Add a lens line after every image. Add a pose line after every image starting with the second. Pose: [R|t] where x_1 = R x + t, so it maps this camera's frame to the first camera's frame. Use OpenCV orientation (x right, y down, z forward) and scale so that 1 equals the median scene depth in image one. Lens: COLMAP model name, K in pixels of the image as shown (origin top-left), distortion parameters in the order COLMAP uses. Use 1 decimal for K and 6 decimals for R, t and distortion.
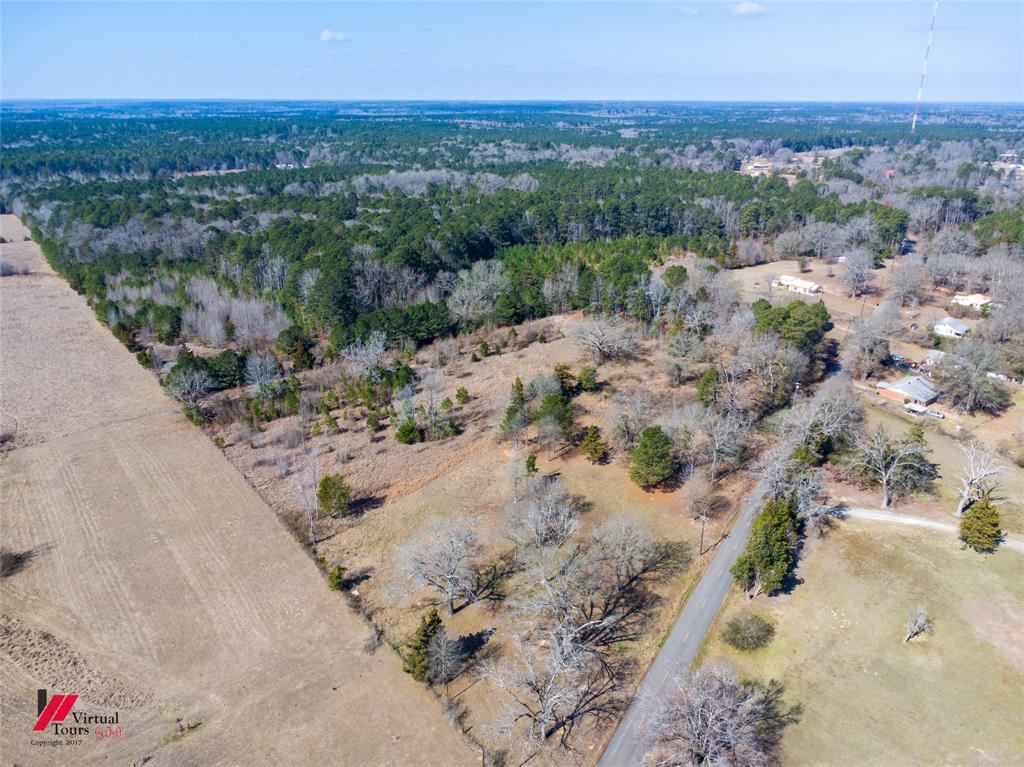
lens RADIAL K [[747.5, 0, 512.9], [0, 747.5, 385.8], [0, 0, 1]] dist [0.009744, -0.007043]
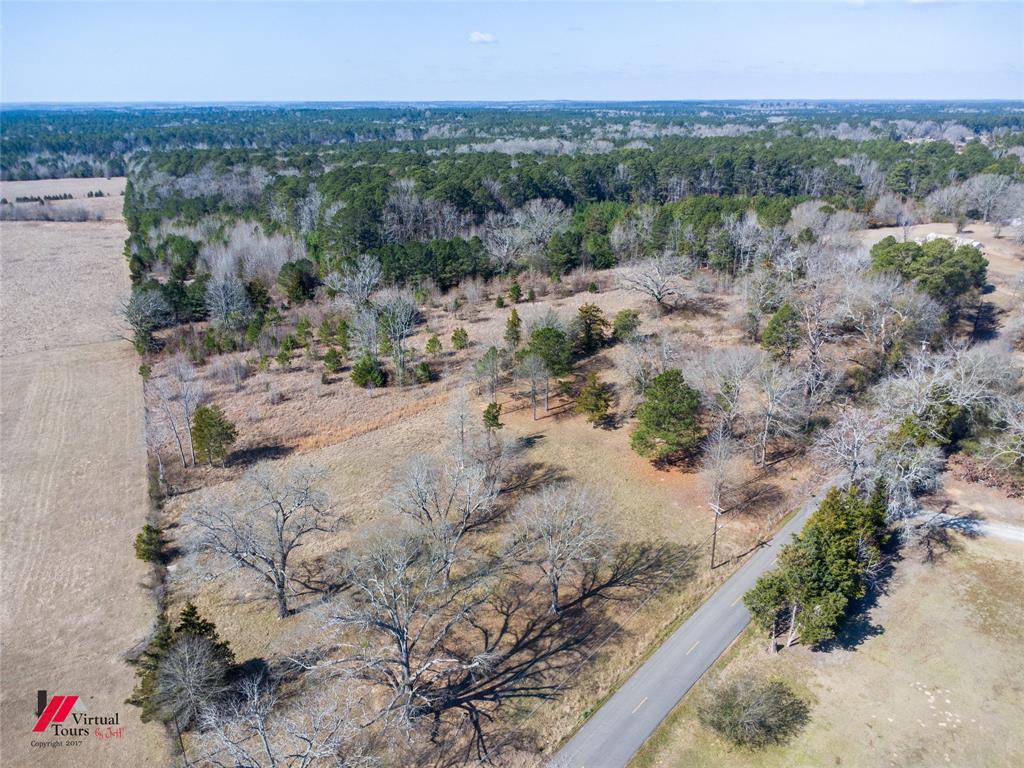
lens RADIAL K [[747.5, 0, 512.4], [0, 747.5, 384.7], [0, 0, 1]] dist [0.009744, -0.007043]
pose [[0.981820, 0.062810, -0.179120, 0.128533], [-0.063887, 0.997957, -0.000247, 0.057622], [0.178739, 0.011686, 0.983827, 0.243447]]
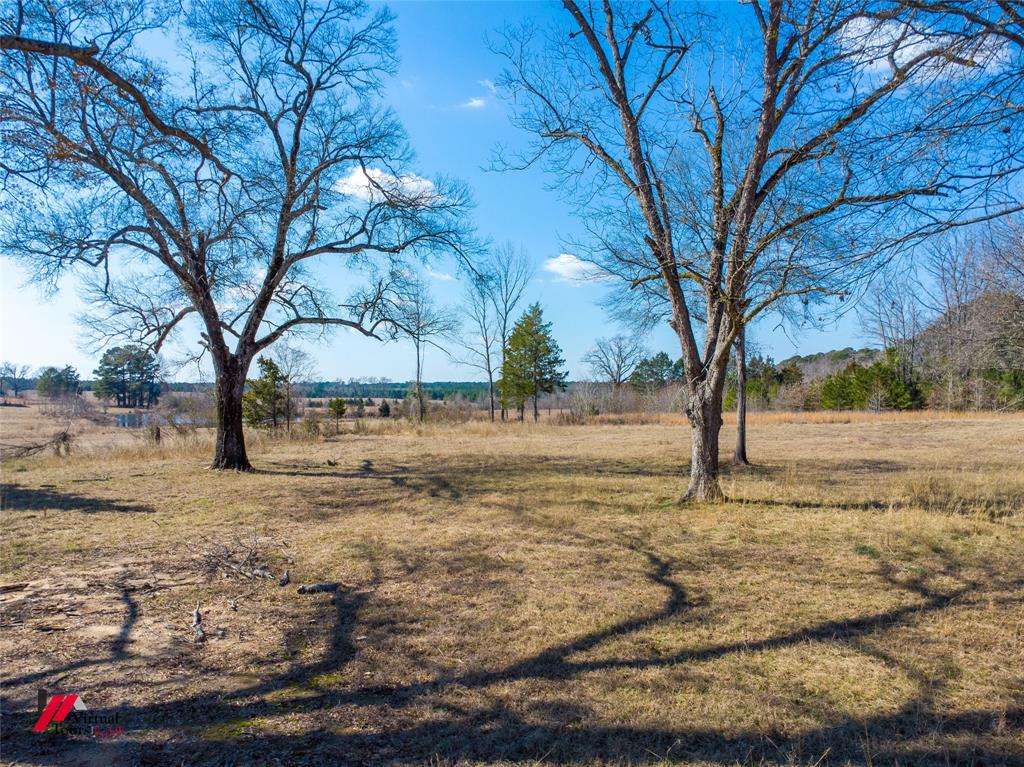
lens RADIAL K [[747.5, 0, 517.3], [0, 747.5, 389.8], [0, 0, 1]] dist [0.009744, -0.007043]
pose [[0.523251, -0.005000, -0.852164, 0.090880], [-0.330362, 0.920593, -0.208253, 0.182484], [0.785538, 0.390491, 0.480049, 0.574108]]
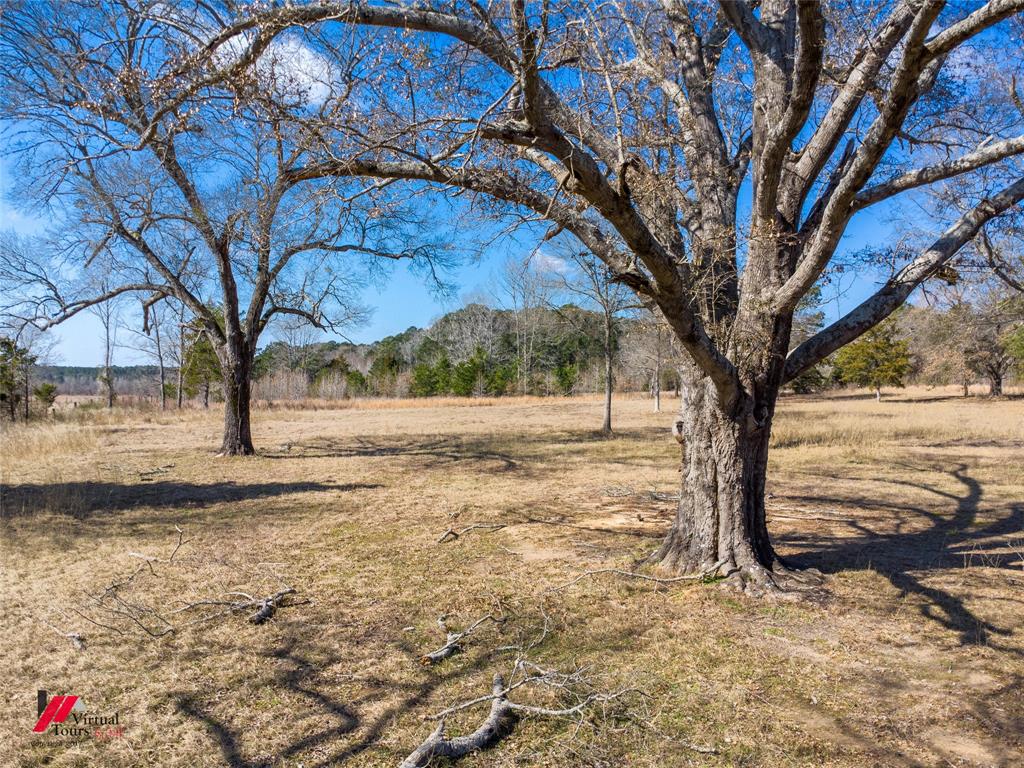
lens RADIAL K [[747.5, 0, 503.1], [0, 747.5, 381.2], [0, 0, 1]] dist [0.009744, -0.007043]
pose [[0.948127, 0.006989, -0.317816, 0.035618], [-0.130984, 0.919535, -0.370538, 0.215664], [0.289653, 0.392945, 0.872751, 0.495408]]
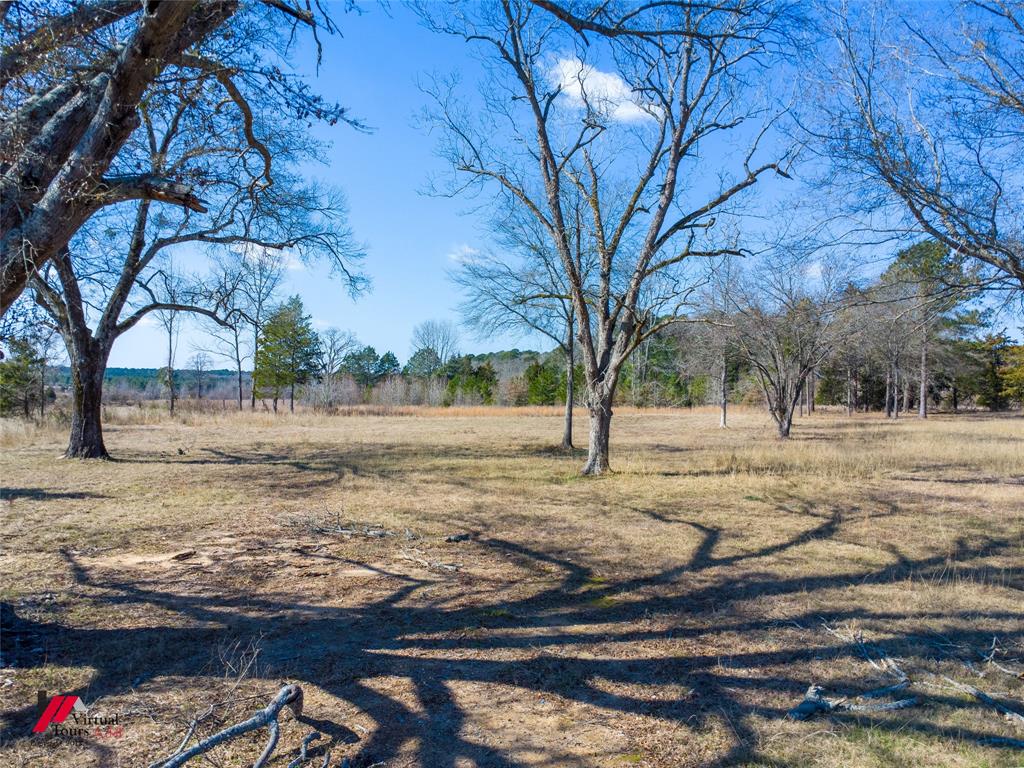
lens RADIAL K [[747.5, 0, 517.4], [0, 747.5, 380.5], [0, 0, 1]] dist [0.009744, -0.007043]
pose [[0.828187, 0.011465, -0.560335, 0.080878], [-0.238673, 0.911815, -0.334108, 0.197441], [0.507092, 0.410441, 0.757890, 0.539017]]
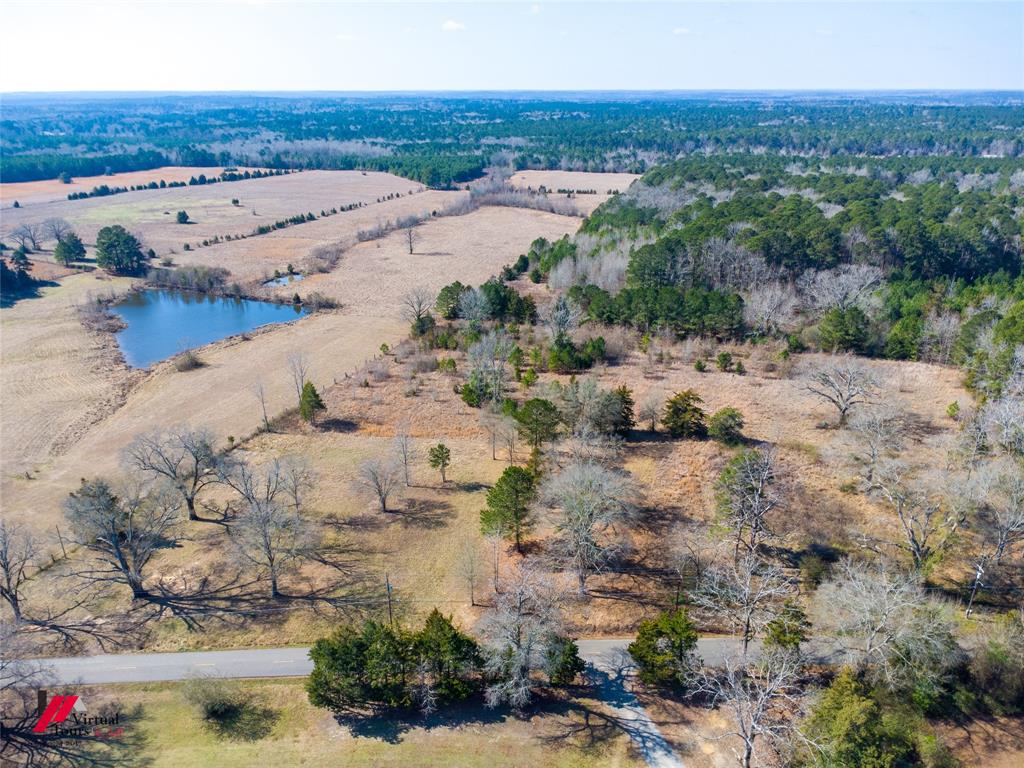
lens RADIAL K [[747.5, 0, 504.1], [0, 747.5, 386.9], [0, 0, 1]] dist [0.009744, -0.007043]
pose [[0.538951, 0.312113, -0.782379, 0.537877], [-0.304717, 0.938156, 0.164349, -0.096697], [0.785289, 0.149829, 0.600727, 0.418951]]
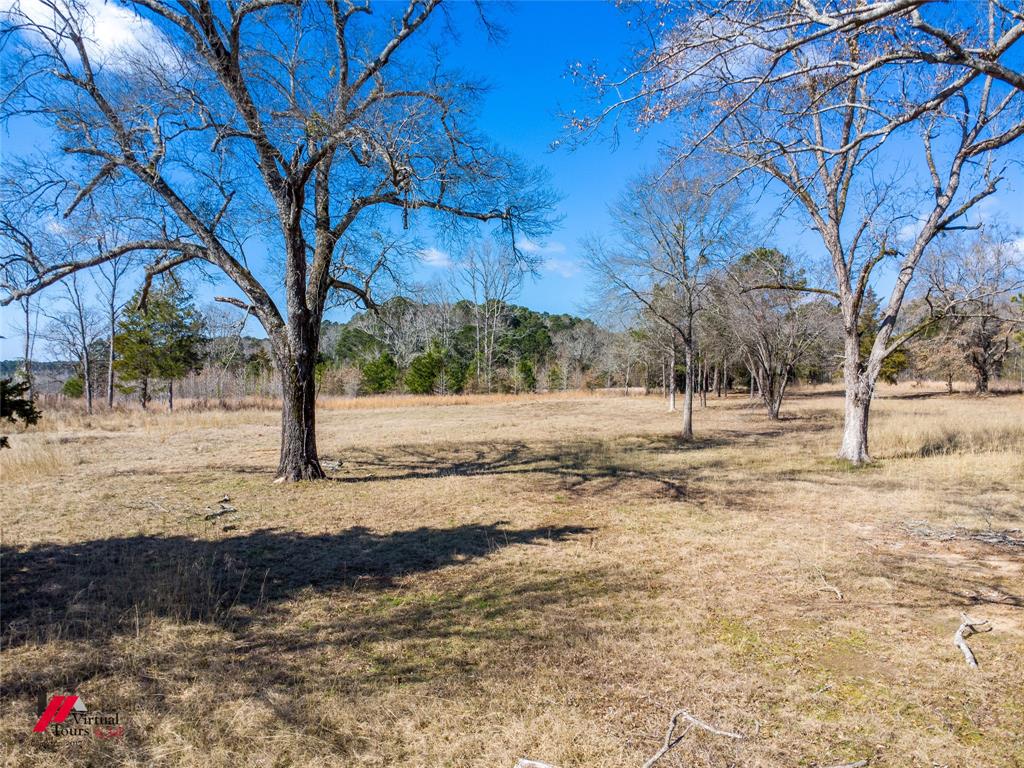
lens RADIAL K [[747.5, 0, 498.2], [0, 747.5, 377.4], [0, 0, 1]] dist [0.009744, -0.007043]
pose [[0.981873, 0.006942, -0.189413, -0.008584], [-0.080736, 0.919453, -0.384822, 0.207511], [0.171485, 0.393139, 0.903346, 0.515330]]
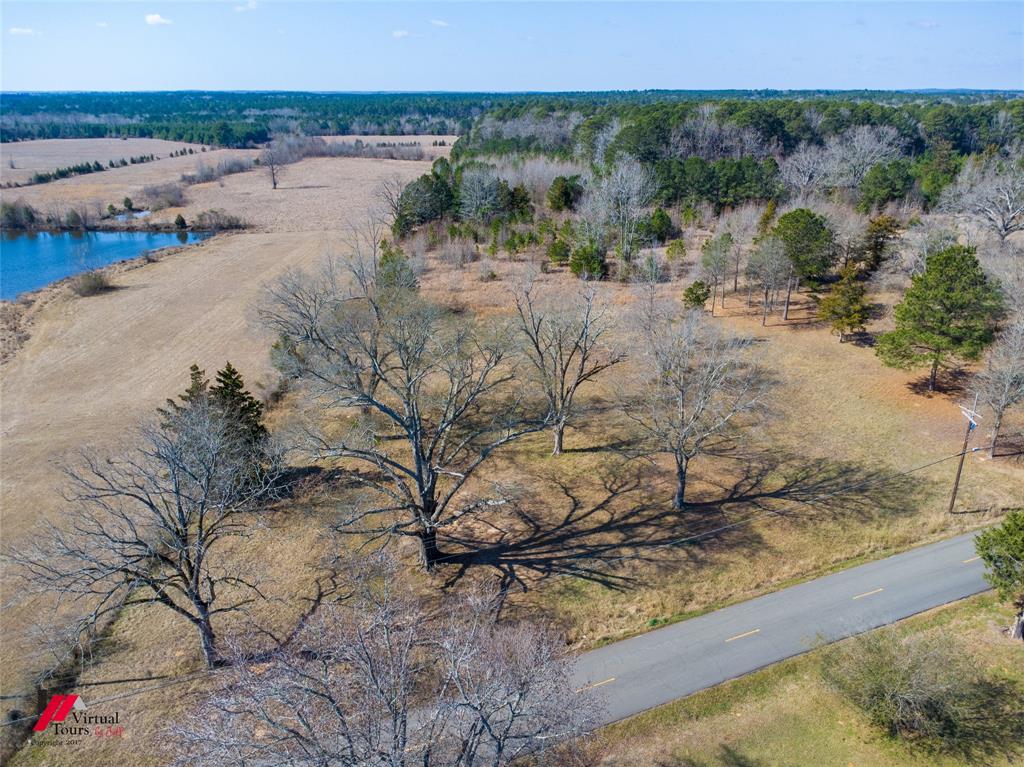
lens RADIAL K [[747.5, 0, 501.7], [0, 747.5, 391.1], [0, 0, 1]] dist [0.009744, -0.007043]
pose [[0.797932, 0.222487, -0.560182, 0.182359], [-0.218190, 0.972971, 0.075641, 0.125362], [0.561869, 0.061870, 0.824909, 0.359011]]
